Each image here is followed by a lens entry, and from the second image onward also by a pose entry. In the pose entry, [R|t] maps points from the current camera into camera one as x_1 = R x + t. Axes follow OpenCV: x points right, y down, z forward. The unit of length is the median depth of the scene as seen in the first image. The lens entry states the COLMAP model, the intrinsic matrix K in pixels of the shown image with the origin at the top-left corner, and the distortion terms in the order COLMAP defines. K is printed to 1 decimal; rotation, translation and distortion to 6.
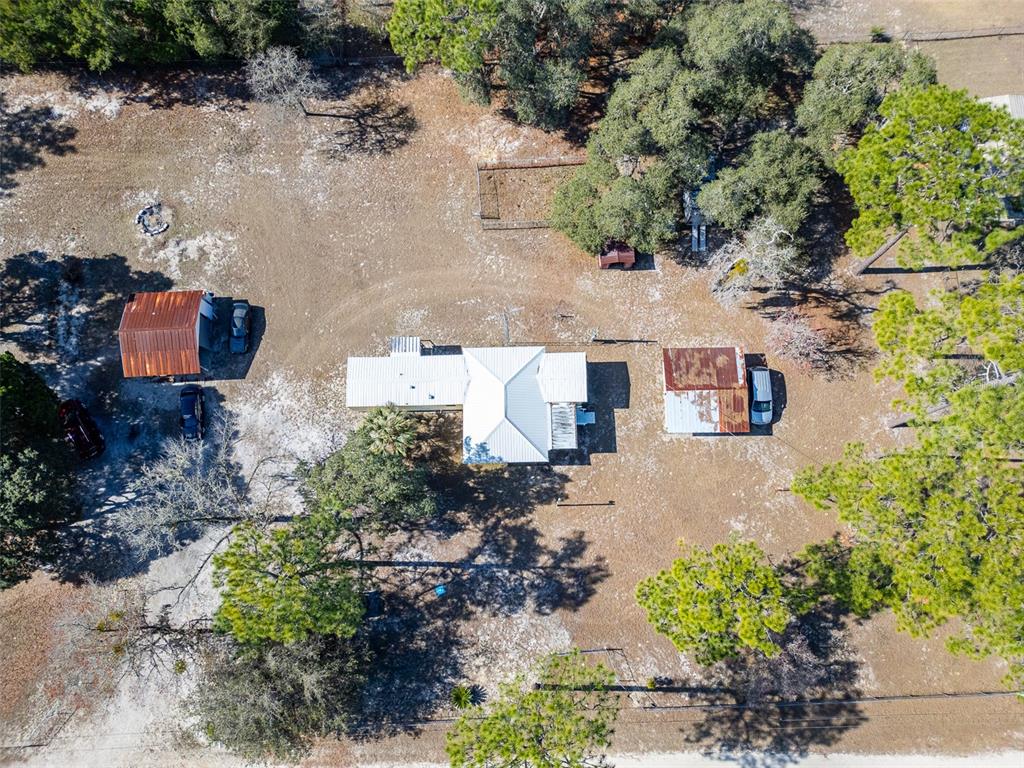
lens RADIAL K [[619.9, 0, 512.0], [0, 619.9, 384.0], [0, 0, 1]] dist [-0.039682, -0.001244]
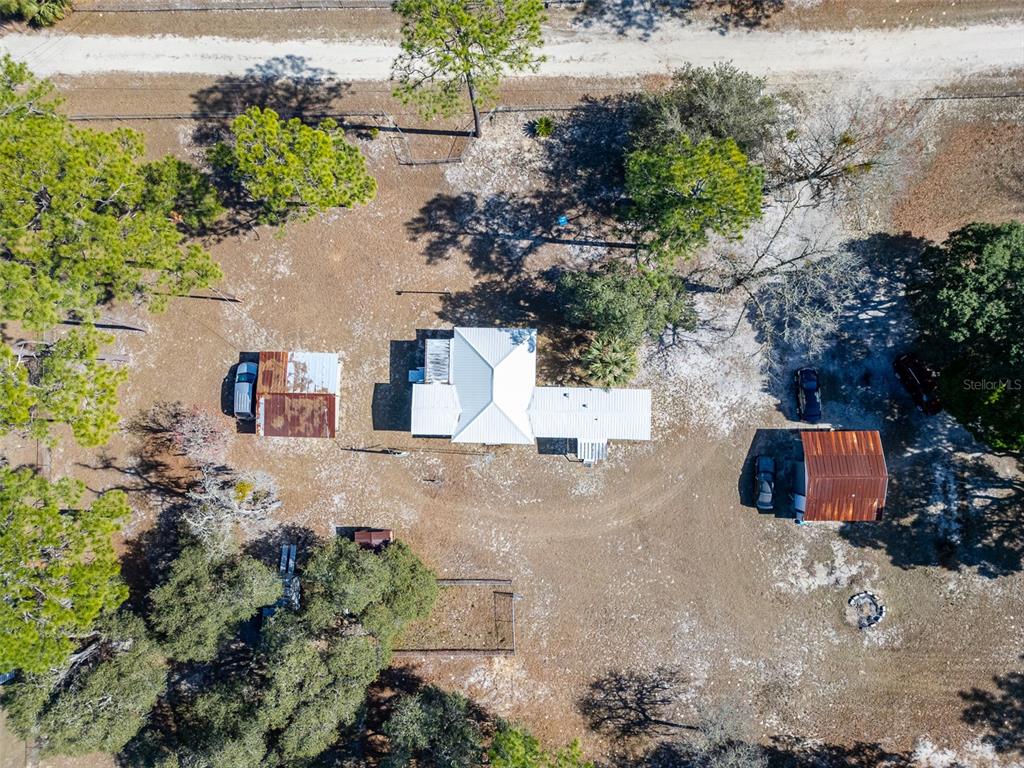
lens RADIAL K [[623.8, 0, 512.0], [0, 623.8, 384.0], [0, 0, 1]] dist [-0.058051, 0.020005]
pose [[-0.998741, -0.041505, 0.028188, -0.066824], [0.046747, -0.973833, 0.222403, -0.182362], [0.018219, 0.223441, 0.974547, 0.007288]]
